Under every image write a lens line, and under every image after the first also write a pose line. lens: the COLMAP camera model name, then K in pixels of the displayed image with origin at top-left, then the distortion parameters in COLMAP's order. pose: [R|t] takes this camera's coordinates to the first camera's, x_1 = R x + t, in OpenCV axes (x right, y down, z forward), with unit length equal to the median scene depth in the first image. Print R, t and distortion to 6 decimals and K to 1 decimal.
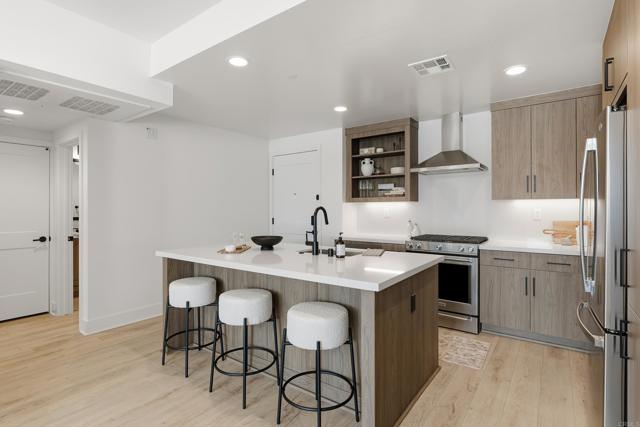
lens RADIAL K [[322.2, 0, 322.4], [0, 322.2, 210.8], [0, 0, 1]] dist [-0.001365, -0.000113]
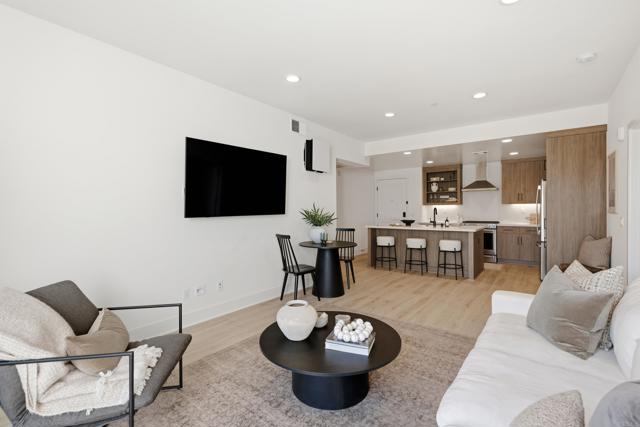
lens RADIAL K [[284.5, 0, 320.0], [0, 284.5, 213.5], [0, 0, 1]] dist [-0.002603, -0.000164]
pose [[0.999390, -0.002731, -0.034821, -0.606738], [0.003005, 0.999965, 0.007815, 0.011050], [0.034798, -0.007915, 0.999363, -0.921426]]
